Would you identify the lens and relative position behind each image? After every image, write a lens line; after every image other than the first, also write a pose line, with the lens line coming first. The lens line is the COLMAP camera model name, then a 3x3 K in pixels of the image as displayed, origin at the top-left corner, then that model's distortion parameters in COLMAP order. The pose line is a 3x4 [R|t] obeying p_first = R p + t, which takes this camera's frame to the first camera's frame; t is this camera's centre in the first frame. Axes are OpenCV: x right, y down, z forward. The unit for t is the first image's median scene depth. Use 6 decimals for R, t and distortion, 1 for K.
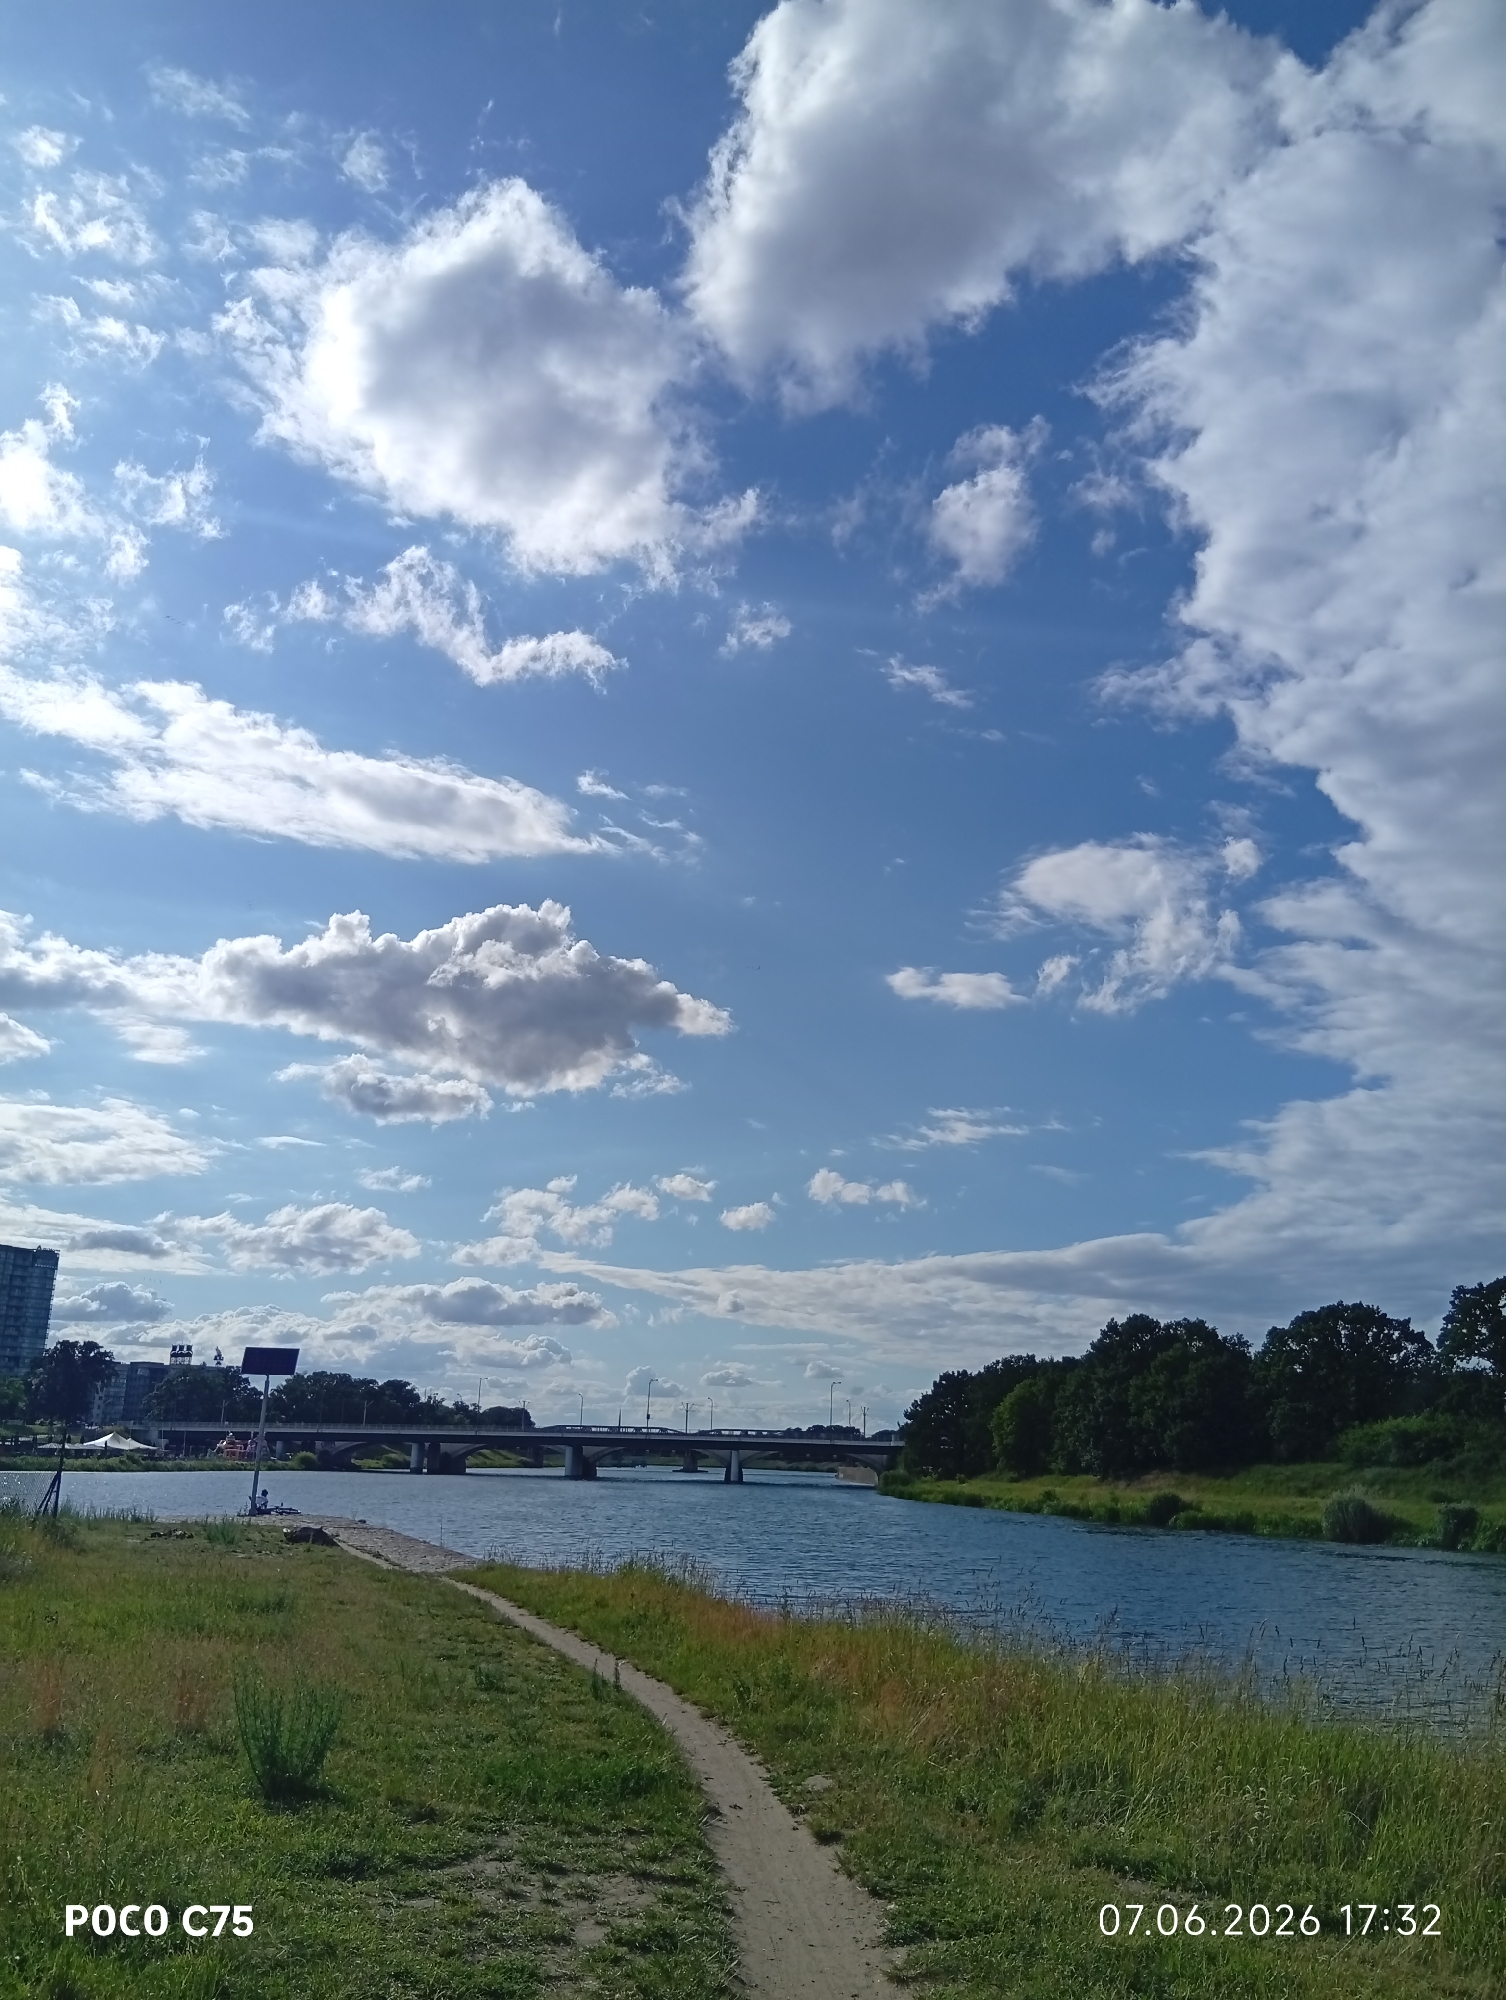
lens RADIAL K [[1575.7, 0, 747.4], [0, 1575.7, 1003.0], [0, 0, 1]] dist [0.032092, -0.014953]
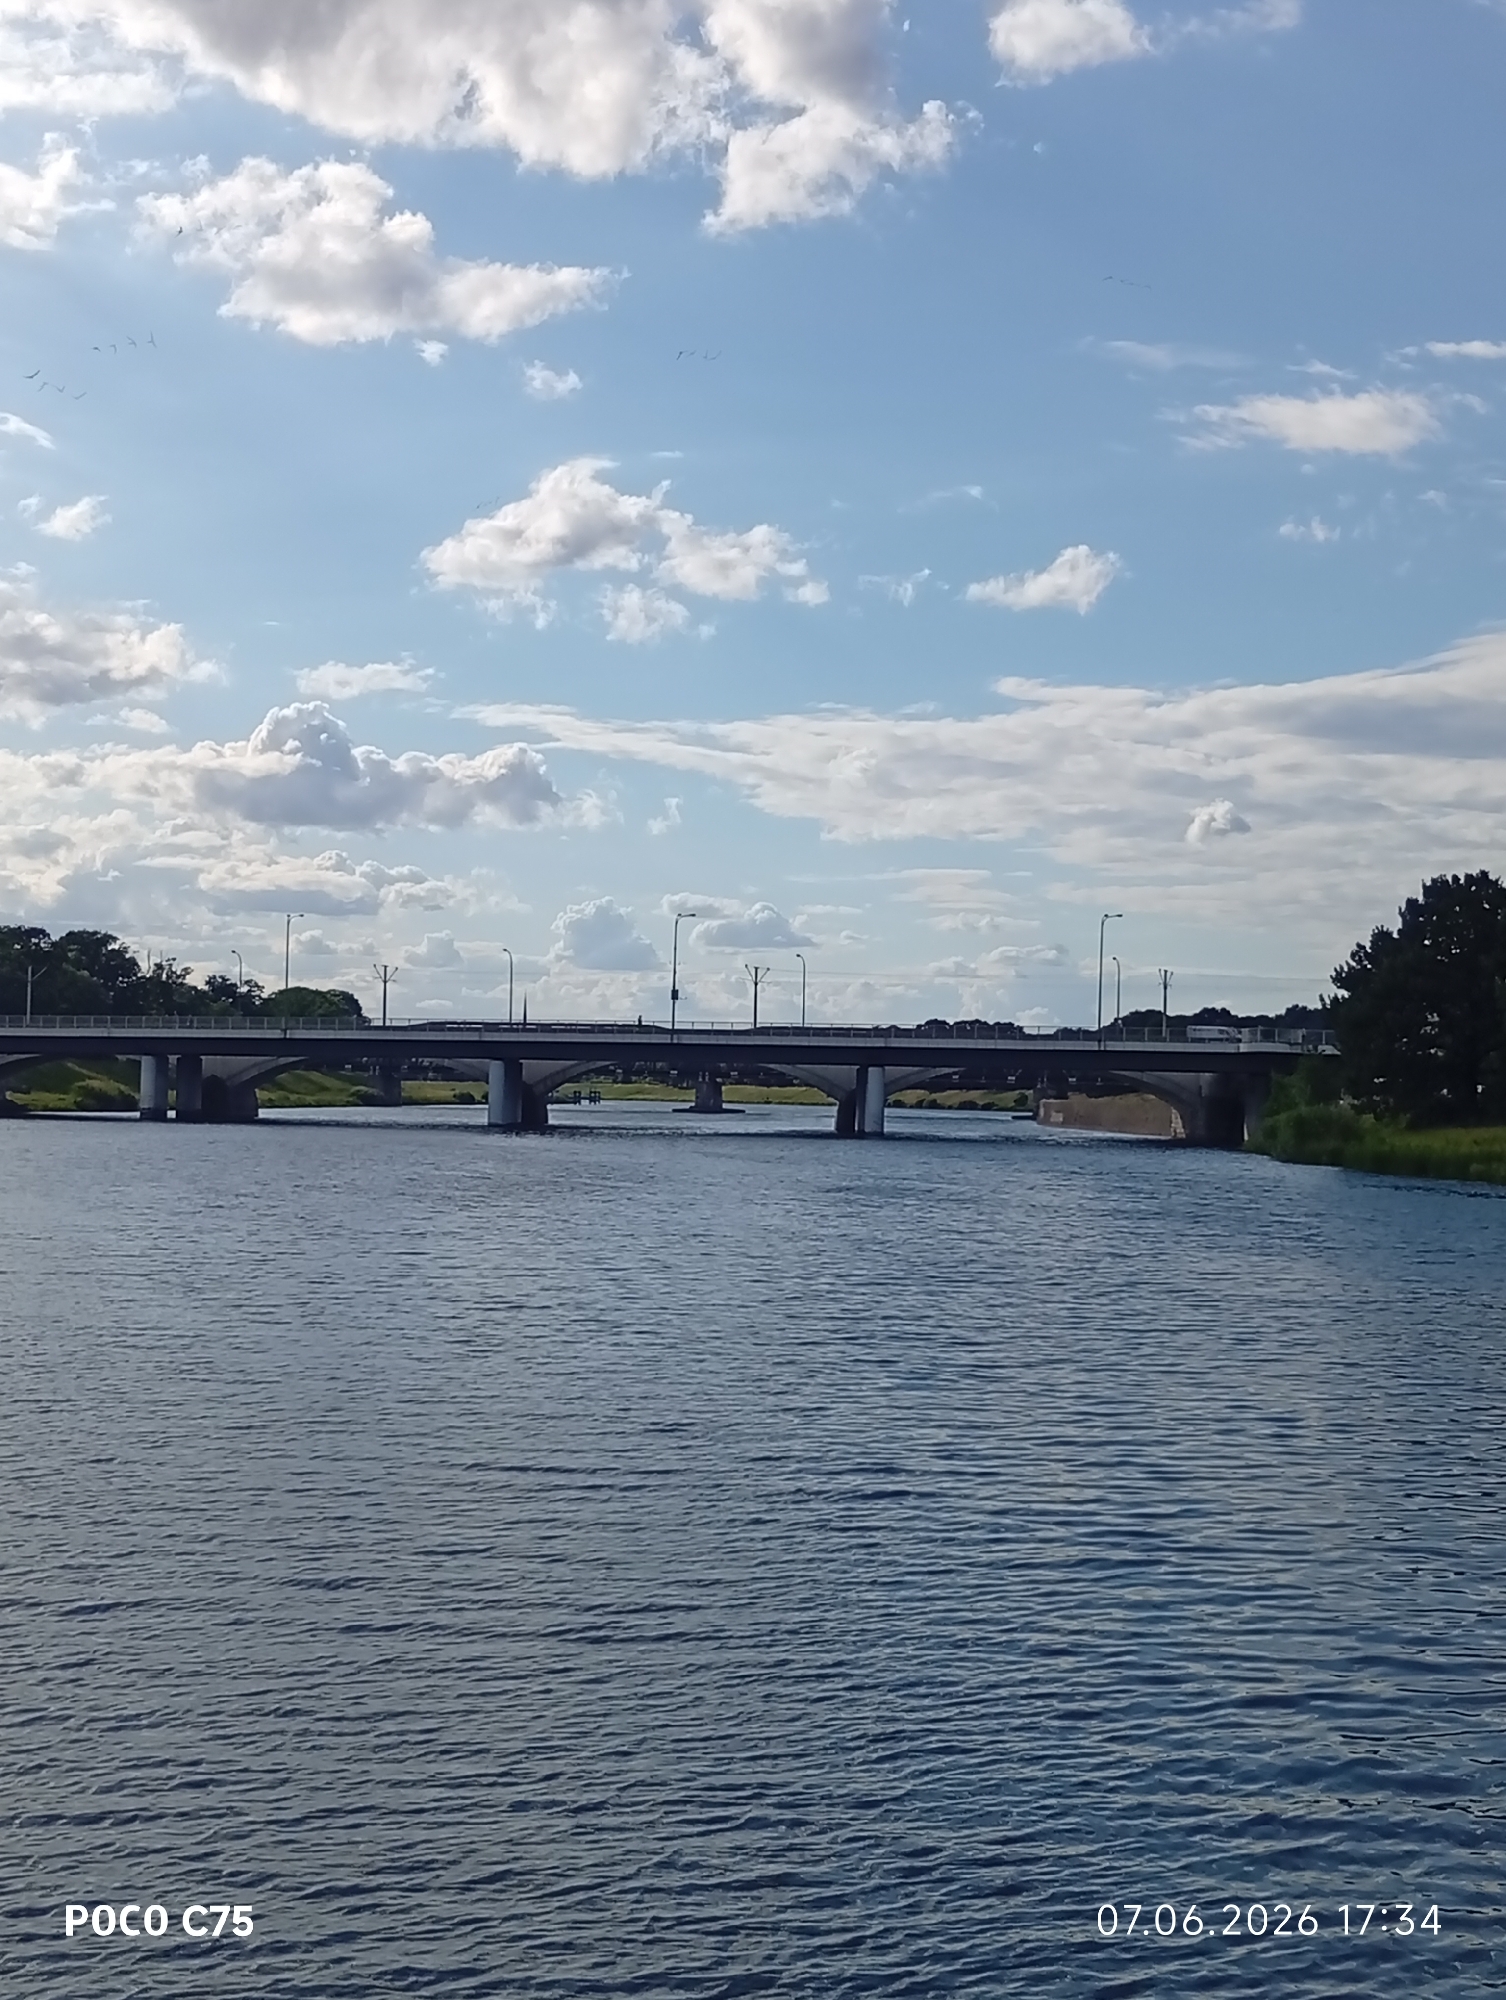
lens RADIAL K [[3169.4, 0, 748.7], [0, 3169.4, 996.9], [0, 0, 1]] dist [0.056028, 0.000000]
pose [[0.999945, -0.009973, -0.003371, -0.036589], [0.010499, 0.968114, 0.250292, 0.038850], [0.000767, -0.250313, 0.968165, 0.134227]]
